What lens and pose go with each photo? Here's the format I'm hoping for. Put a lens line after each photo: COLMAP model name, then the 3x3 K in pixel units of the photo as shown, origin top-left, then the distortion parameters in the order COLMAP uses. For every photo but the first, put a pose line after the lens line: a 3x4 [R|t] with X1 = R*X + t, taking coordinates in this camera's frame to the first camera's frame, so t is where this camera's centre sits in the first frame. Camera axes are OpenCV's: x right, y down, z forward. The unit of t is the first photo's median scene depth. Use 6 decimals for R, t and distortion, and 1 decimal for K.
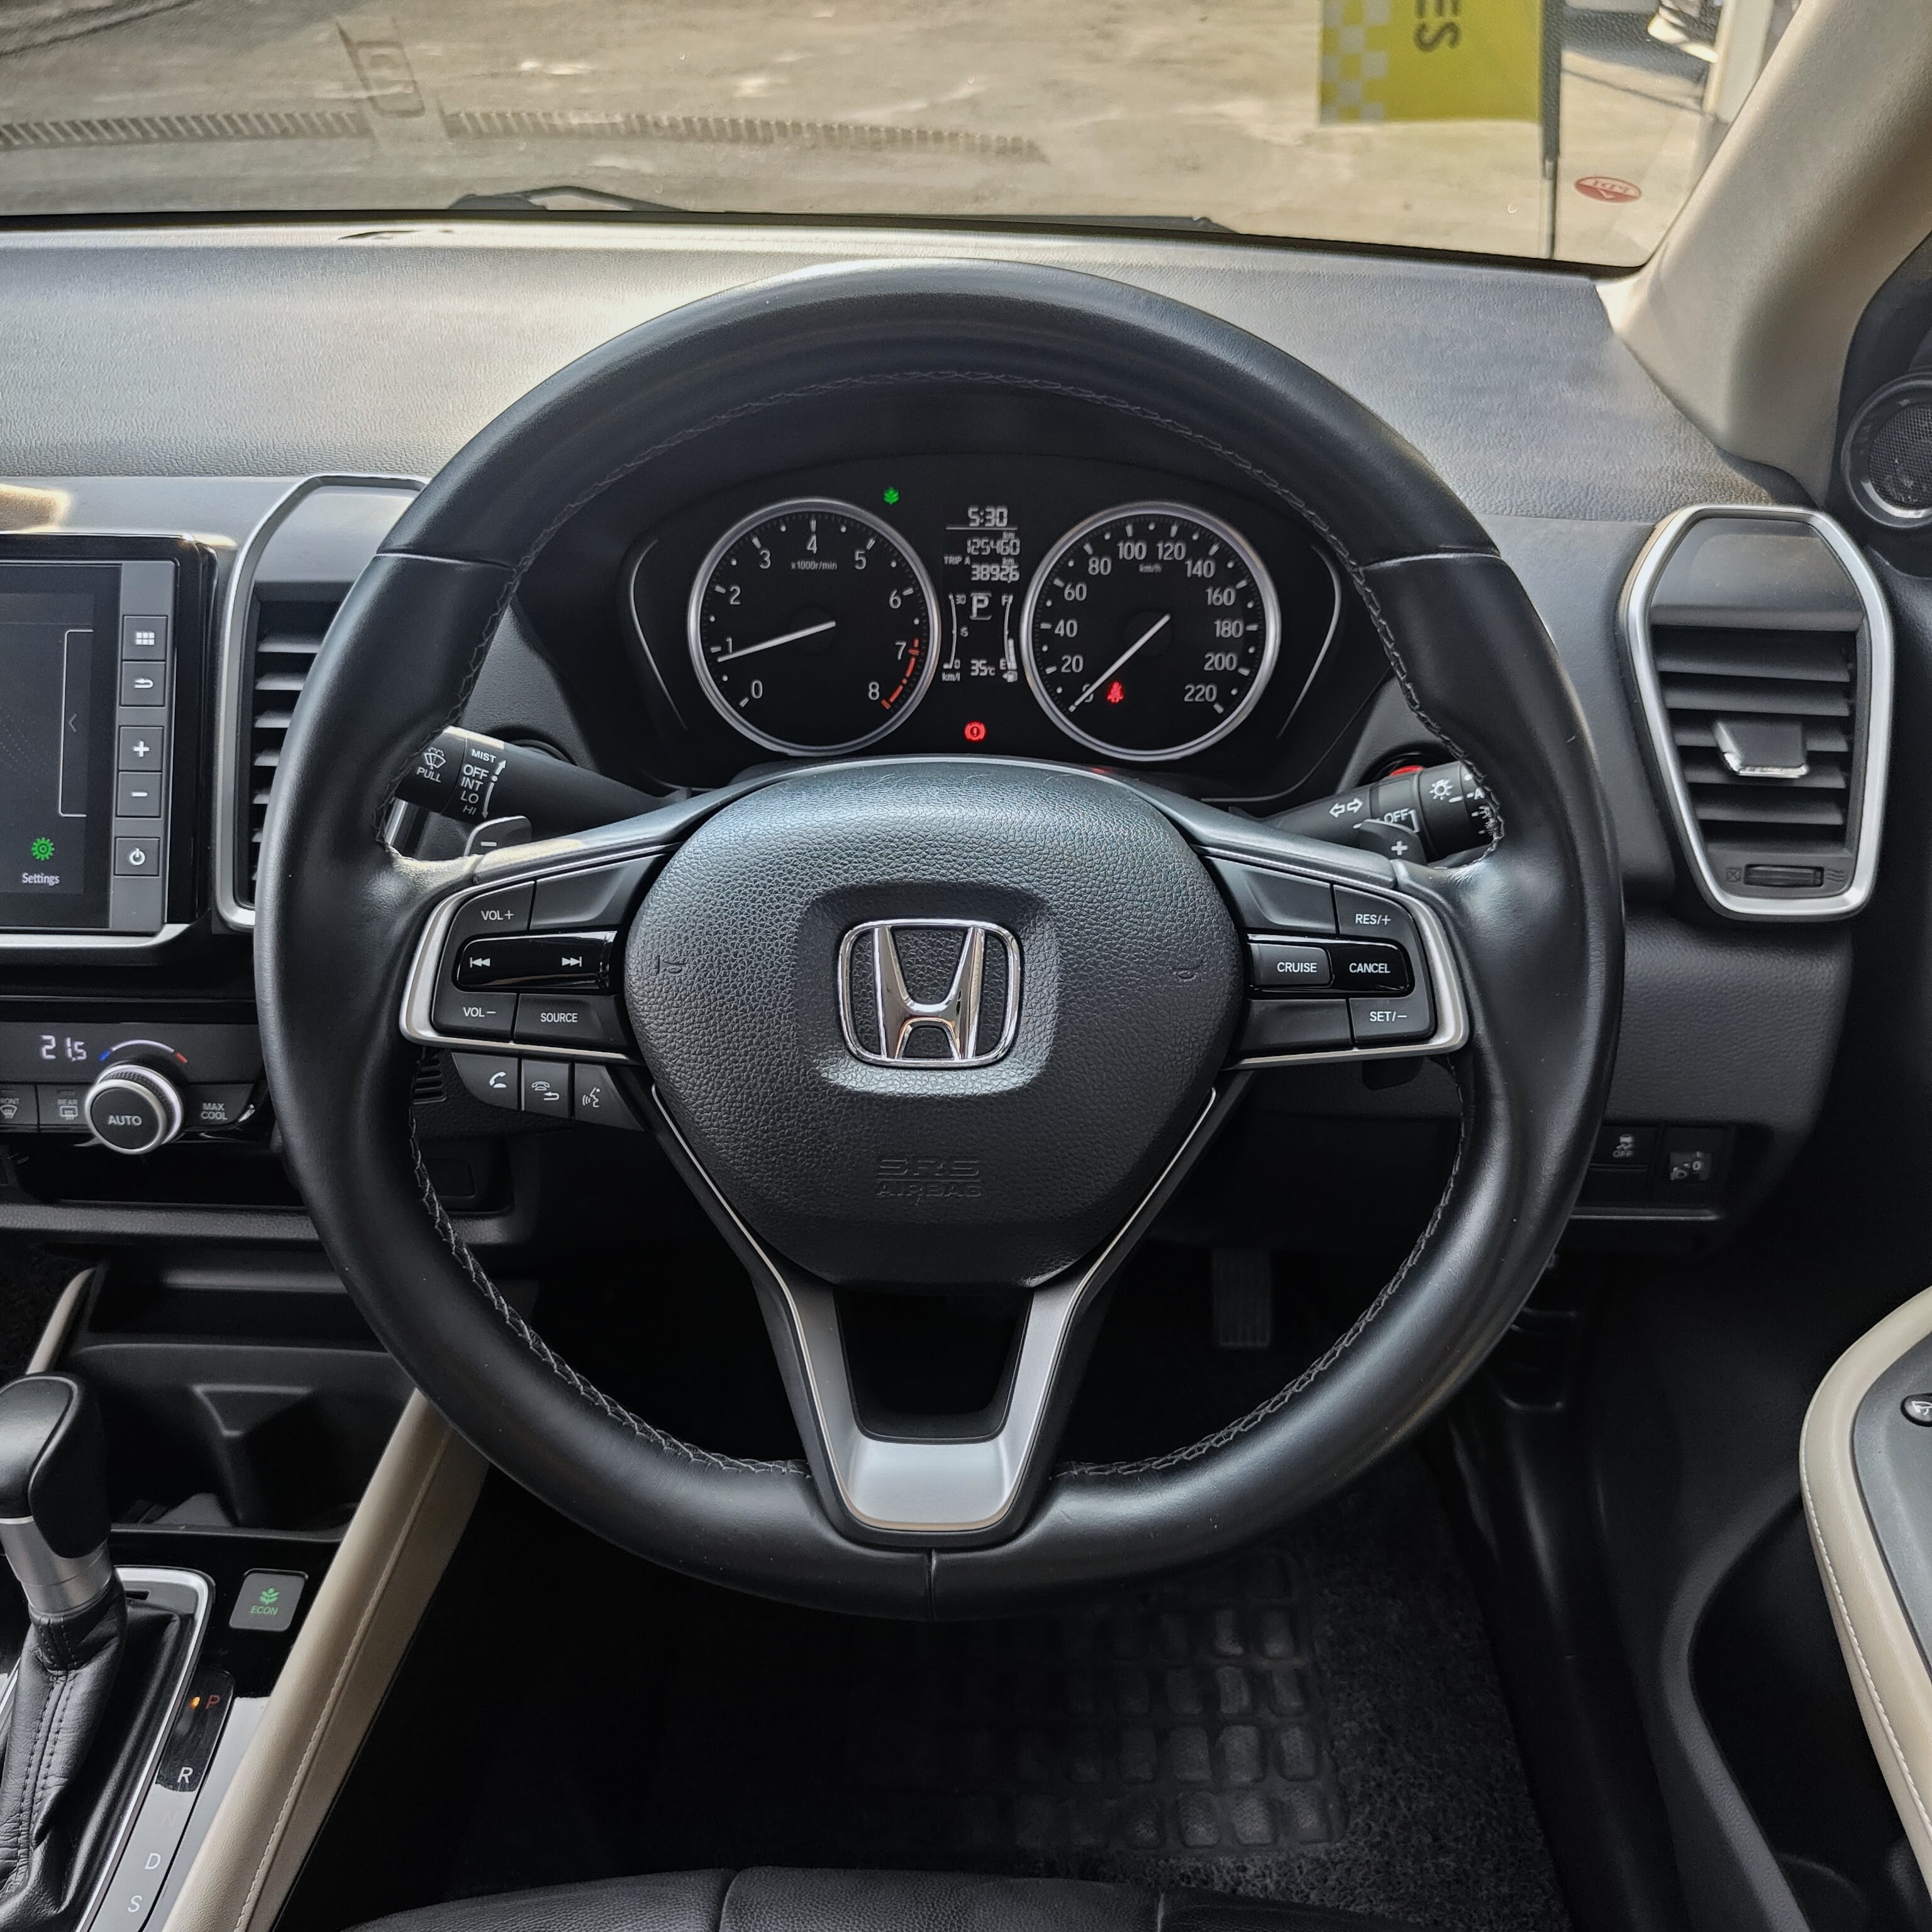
lens RADIAL K [[1815.5, 0, 970.6], [0, 1815.5, 967.7], [0, 0, 1]] dist [0.003623, 0.000000]
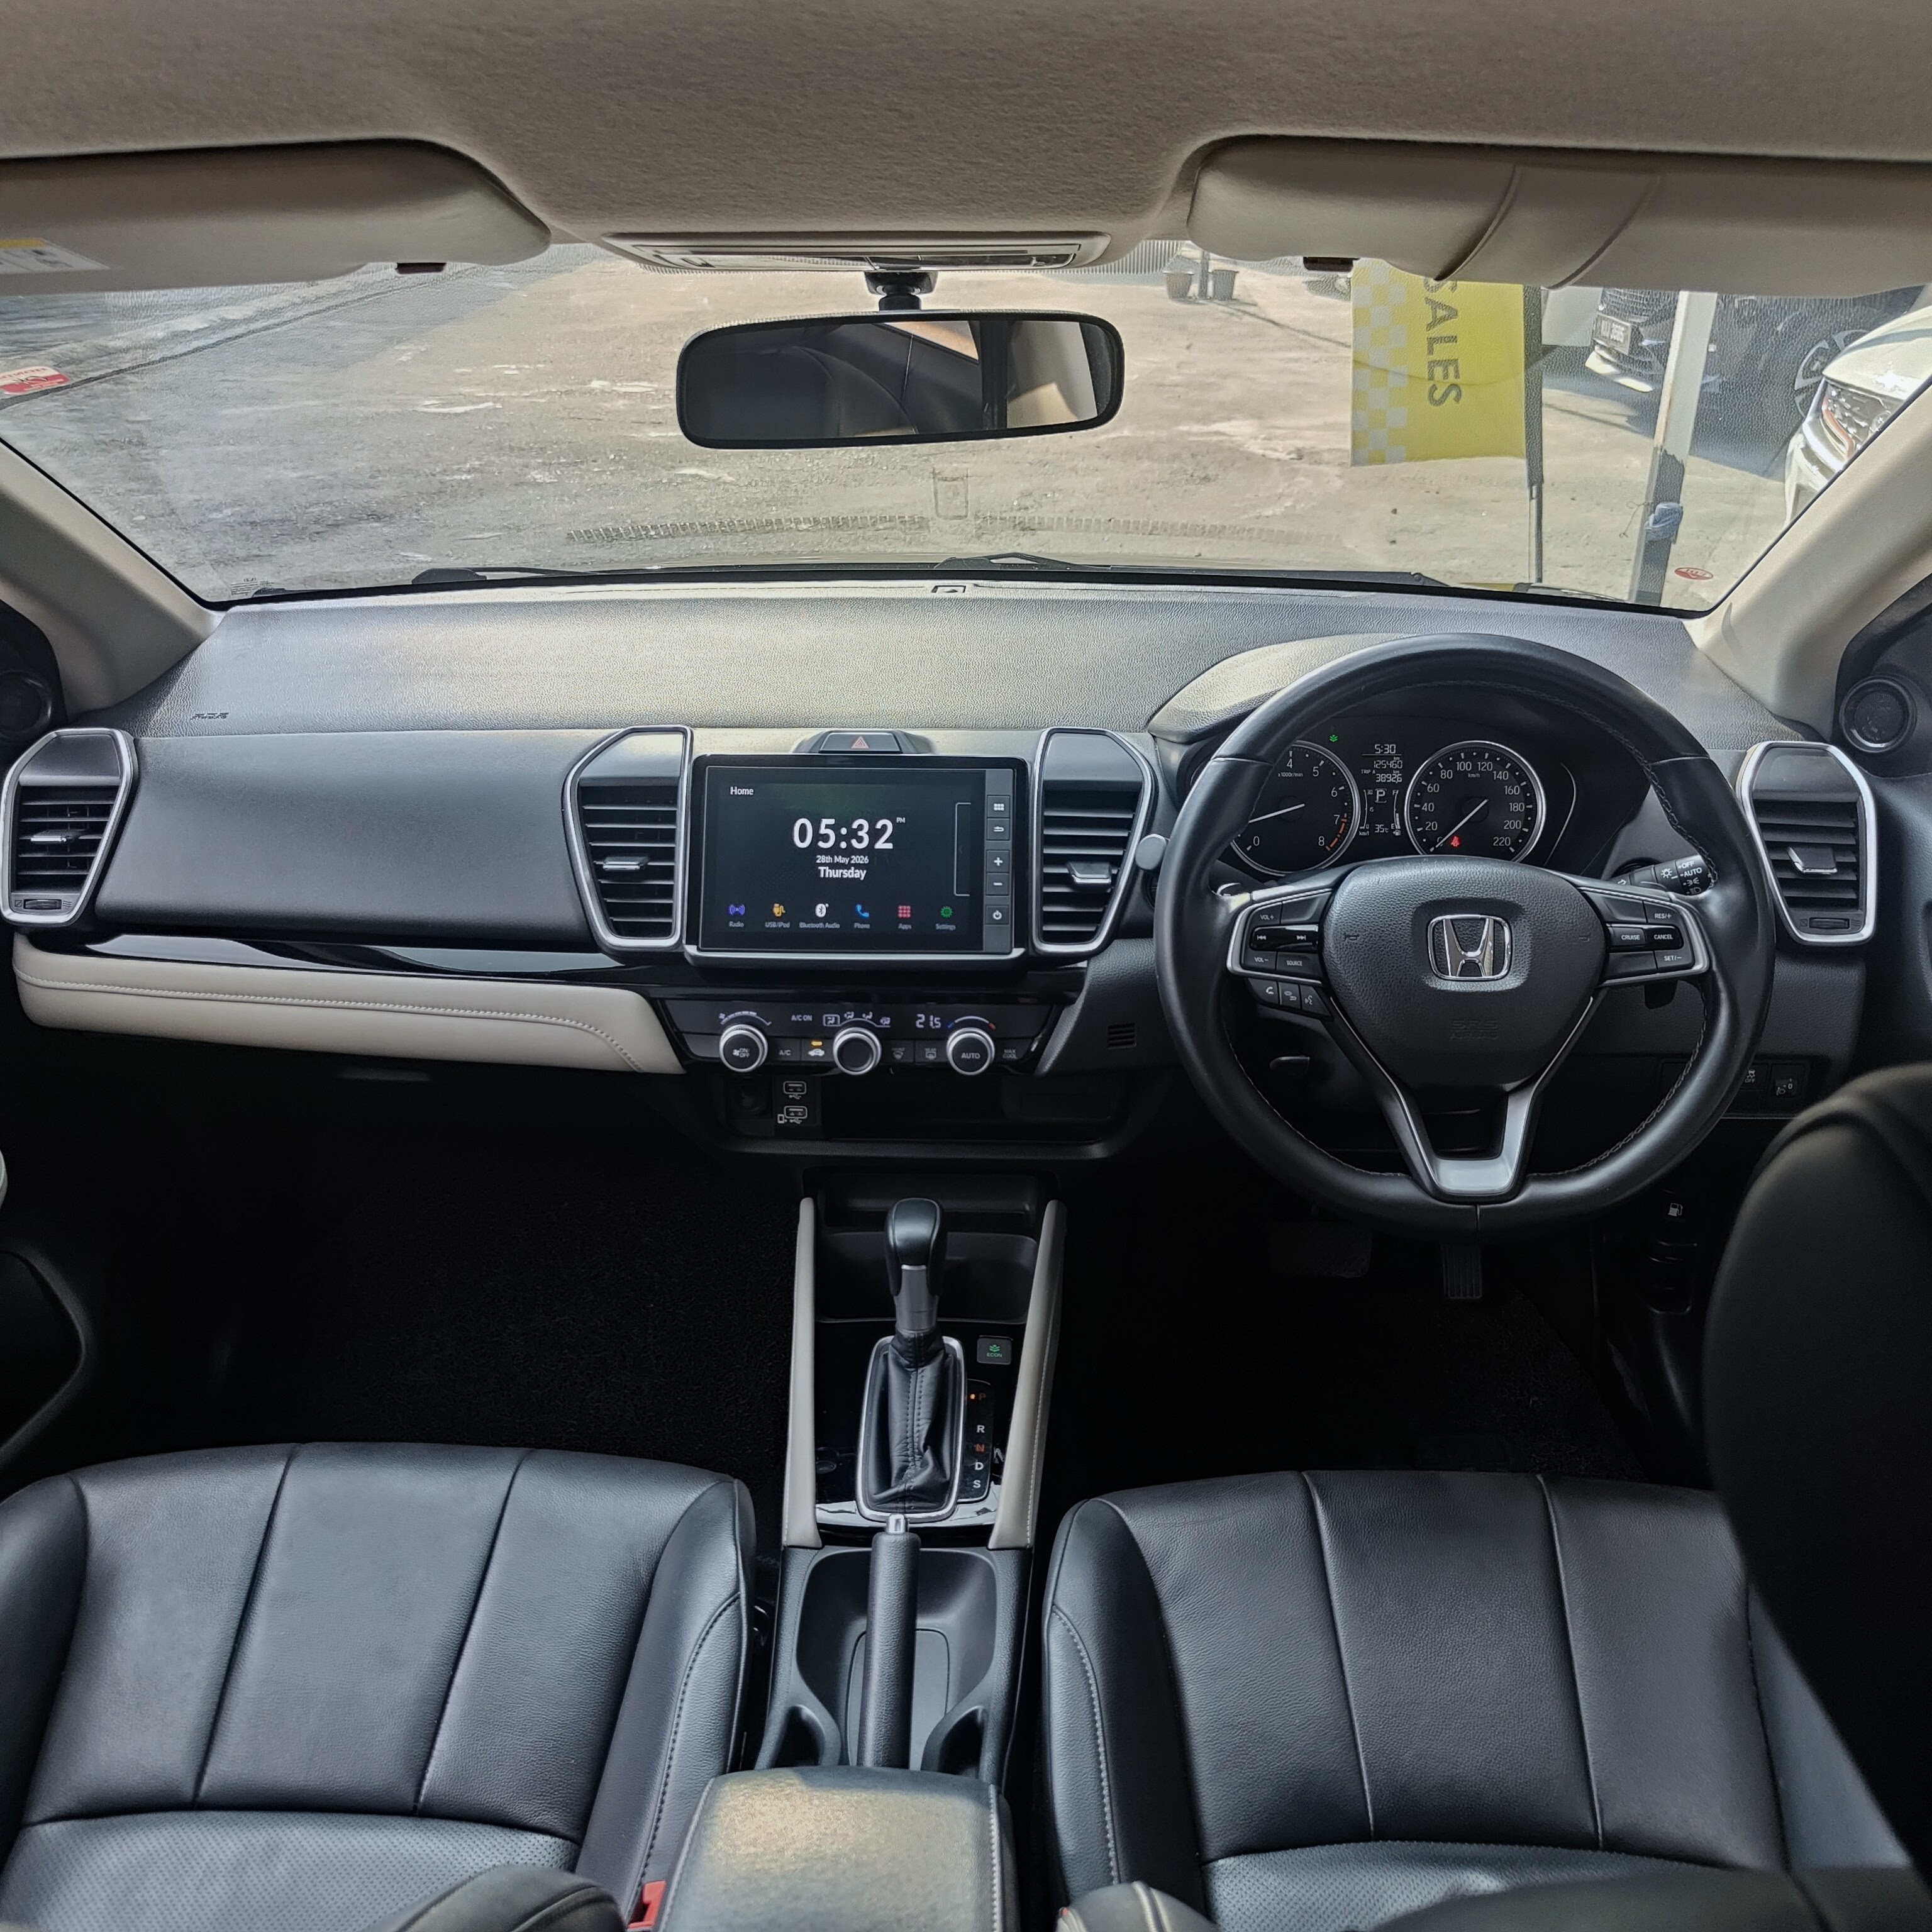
lens RADIAL K [[1815.5, 0, 961.6], [0, 1815.5, 966.6], [0, 0, 1]] dist [0.003623, 0.000000]
pose [[0.999772, -0.002650, 0.021168, -0.529794], [0.005575, 0.990230, -0.139329, 0.262364], [-0.020592, 0.139416, 0.990020, -0.915457]]
